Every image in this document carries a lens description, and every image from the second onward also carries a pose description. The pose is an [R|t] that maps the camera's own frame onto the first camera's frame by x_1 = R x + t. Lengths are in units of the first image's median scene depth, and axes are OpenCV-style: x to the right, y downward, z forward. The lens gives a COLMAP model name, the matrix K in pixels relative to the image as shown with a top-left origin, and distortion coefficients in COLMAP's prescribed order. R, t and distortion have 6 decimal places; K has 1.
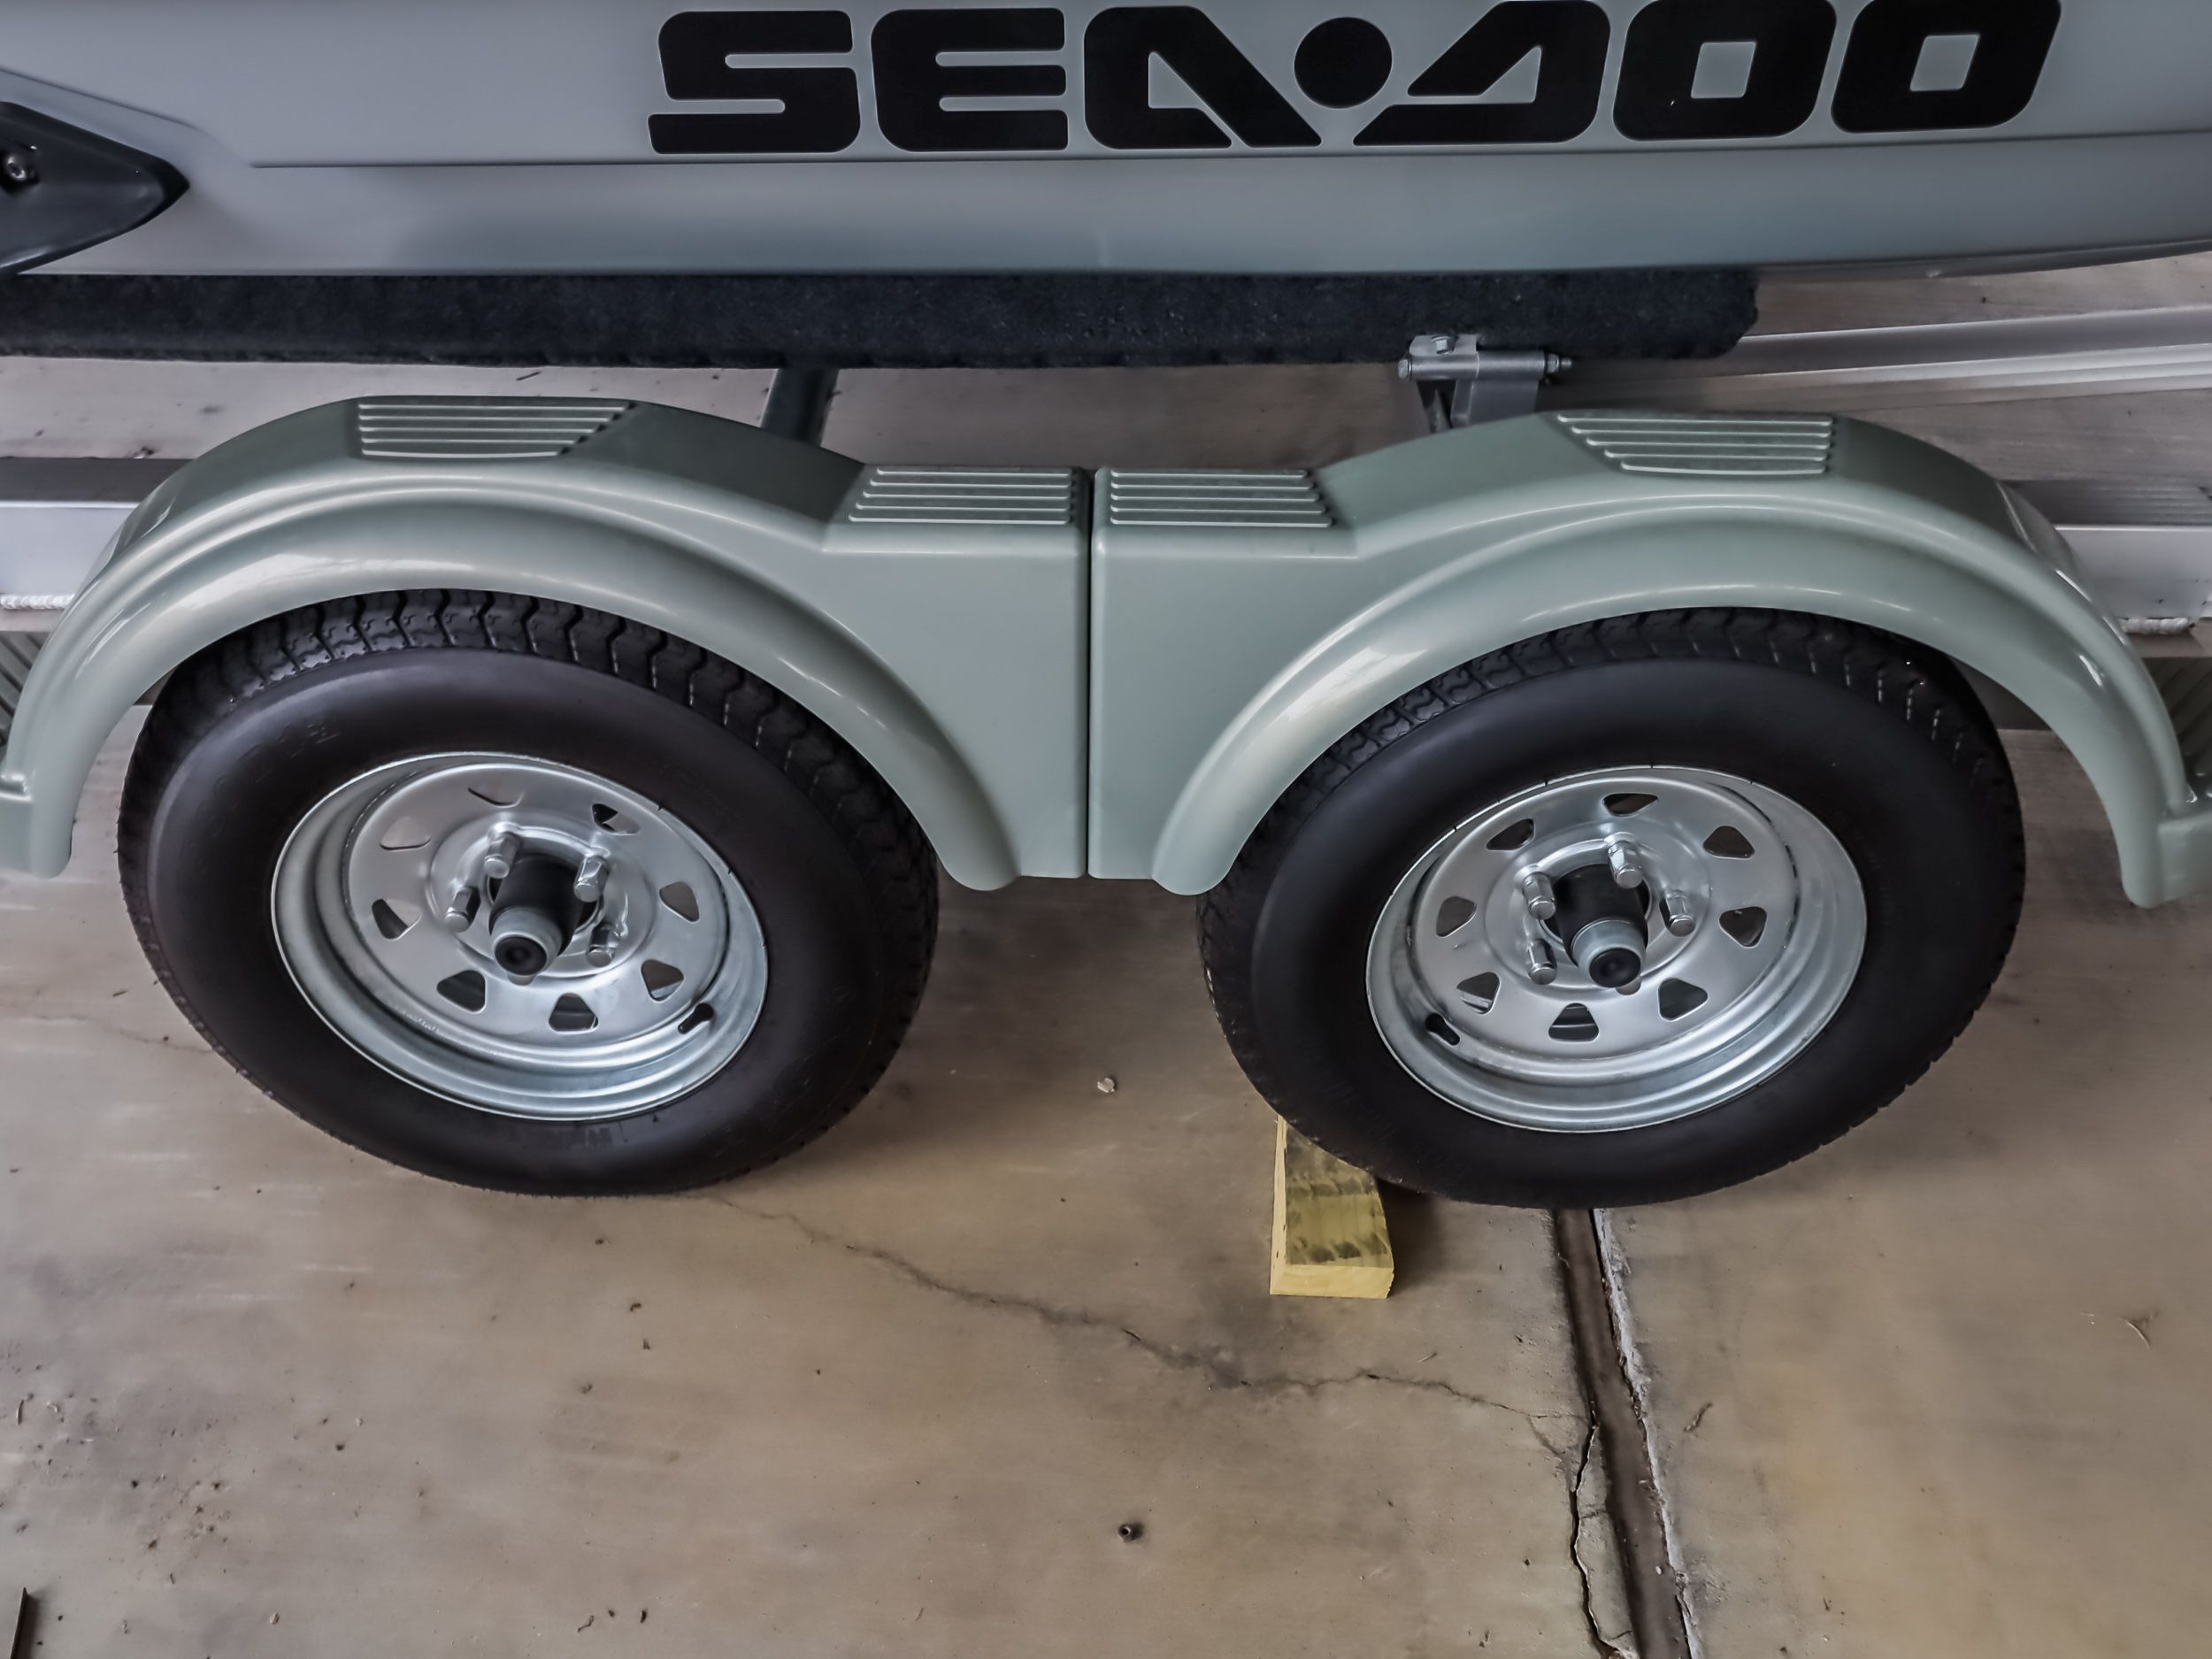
lens RADIAL K [[1958.4, 0, 1102.5], [0, 1958.4, 829.3], [0, 0, 1]] dist [0.005386, -0.000406]
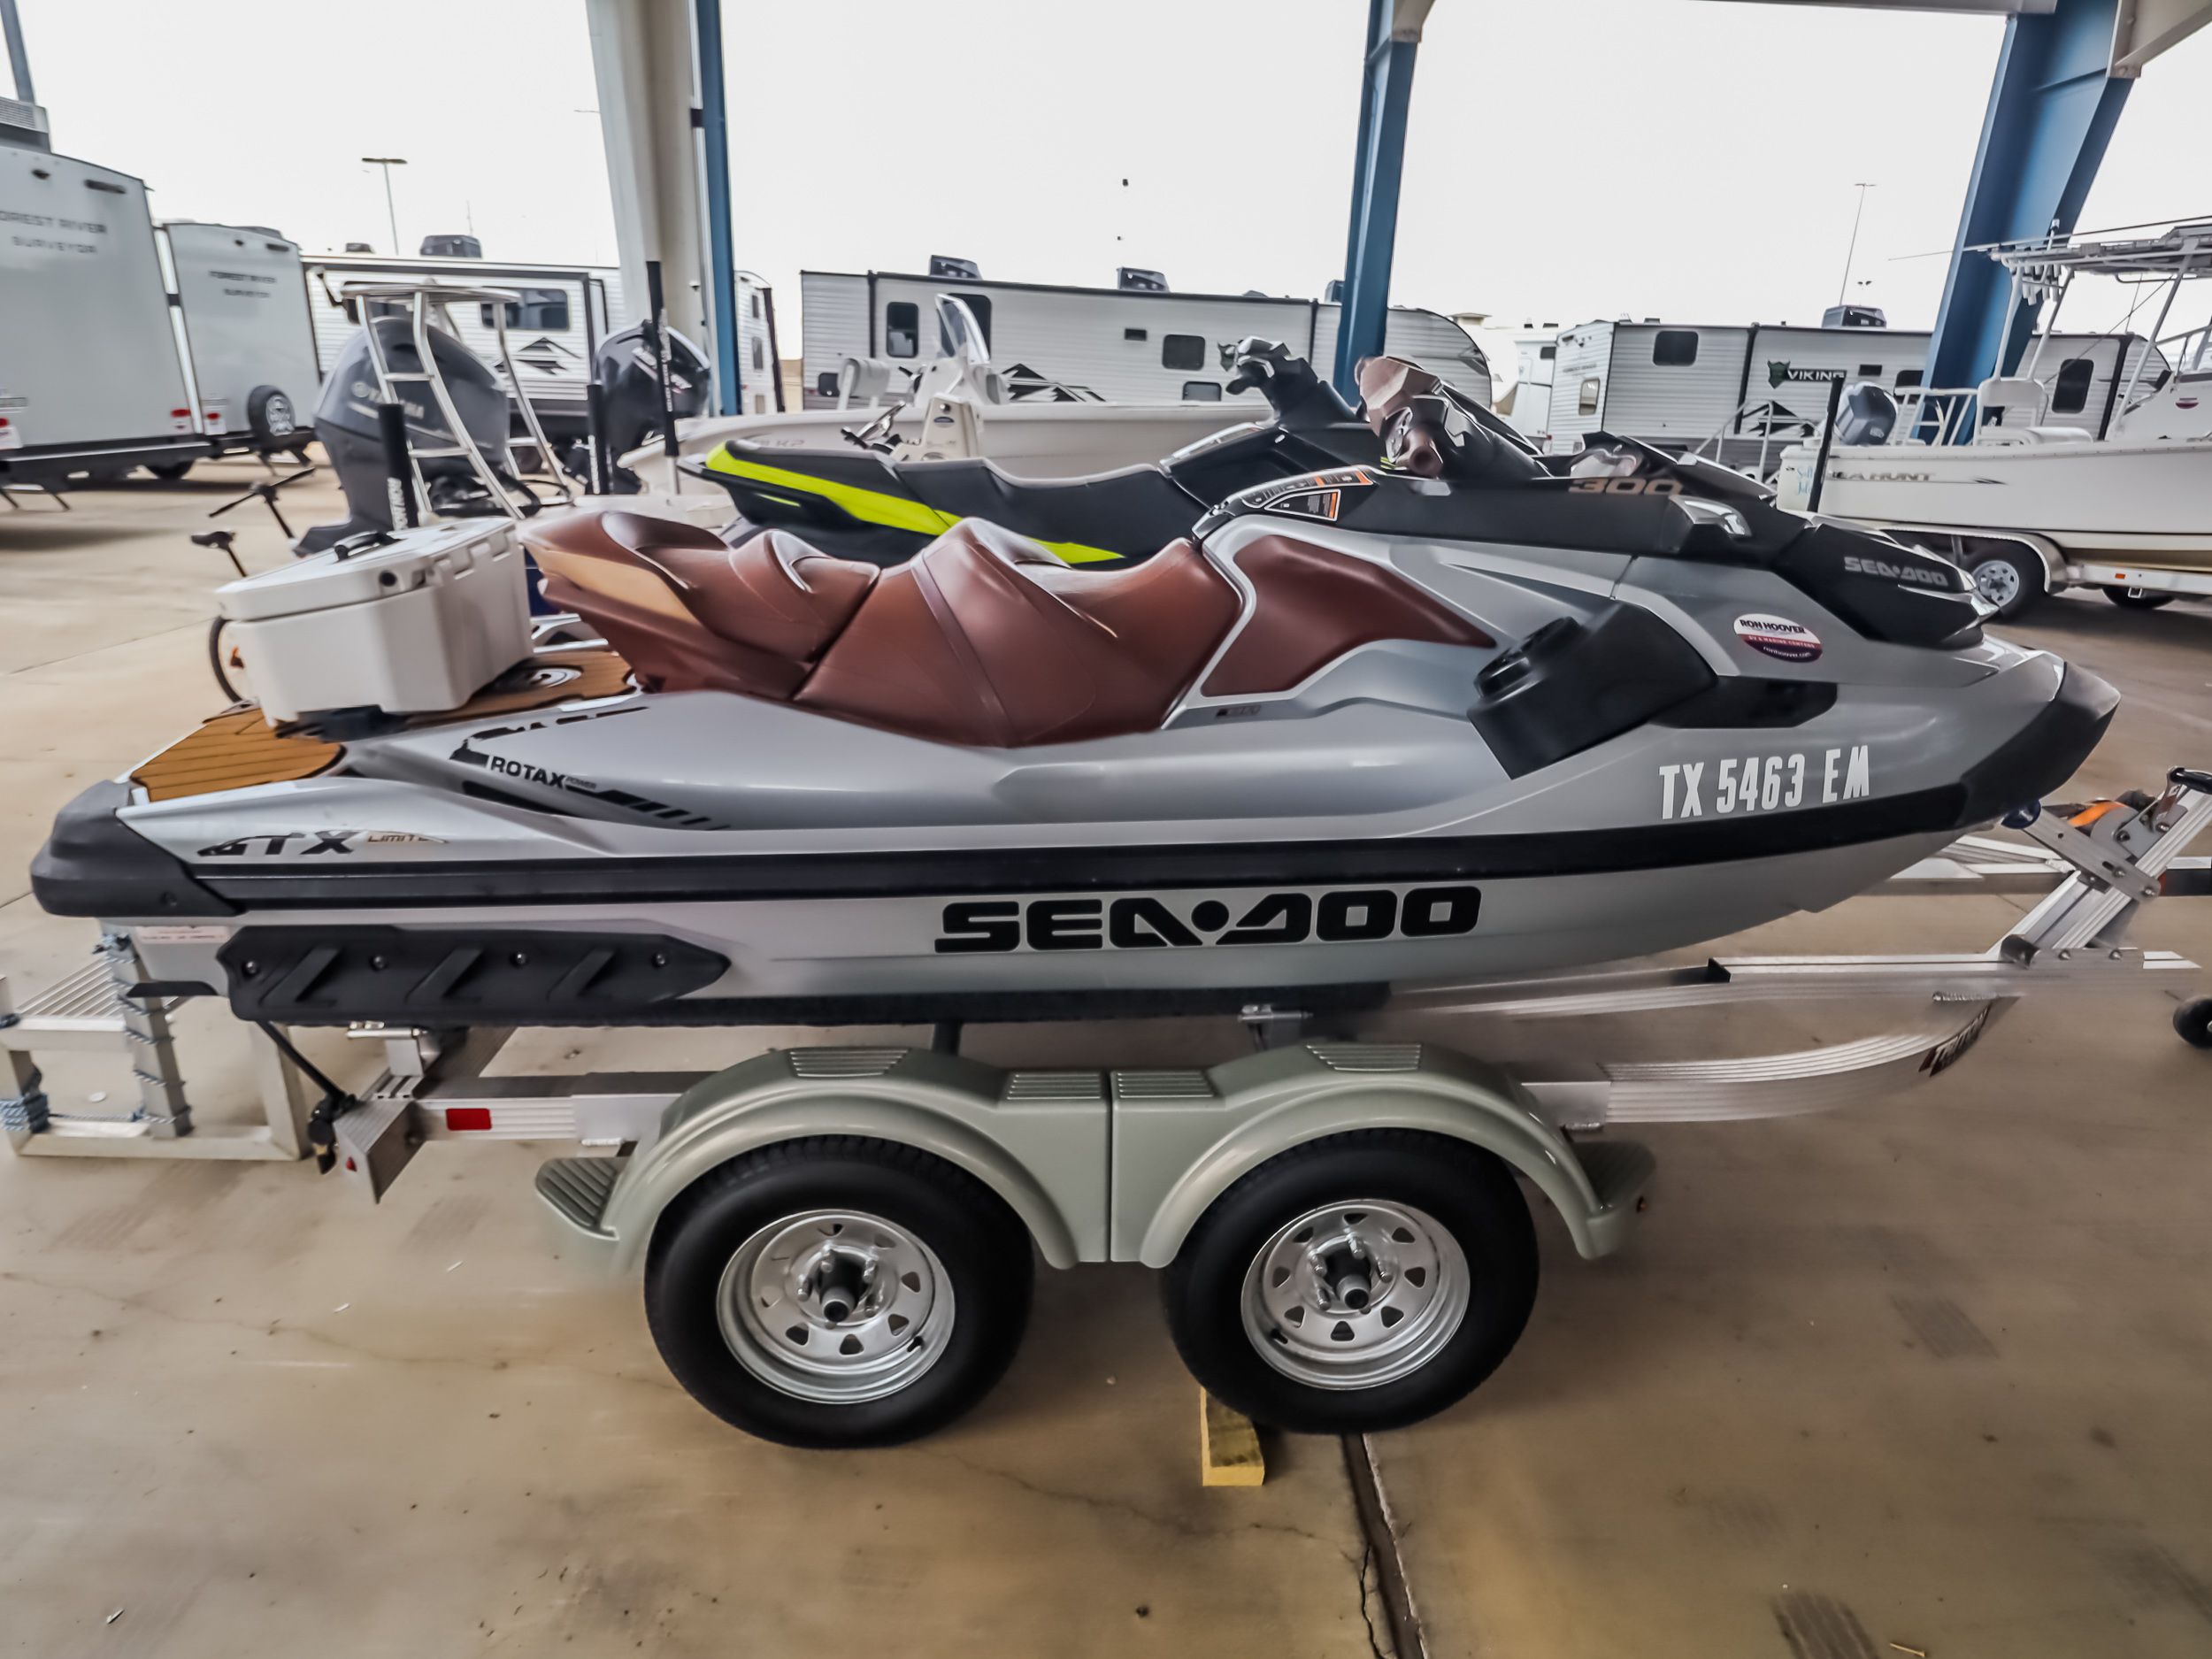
lens RADIAL K [[1296.0, 0, 1106.5], [0, 1296.0, 806.9], [0, 0, 1]] dist [0.006136, 0.000132]
pose [[0.998400, -0.013780, 0.054845, -0.079247], [0.031353, 0.942030, -0.334062, 0.028459], [-0.047062, 0.335247, 0.940954, -0.486952]]
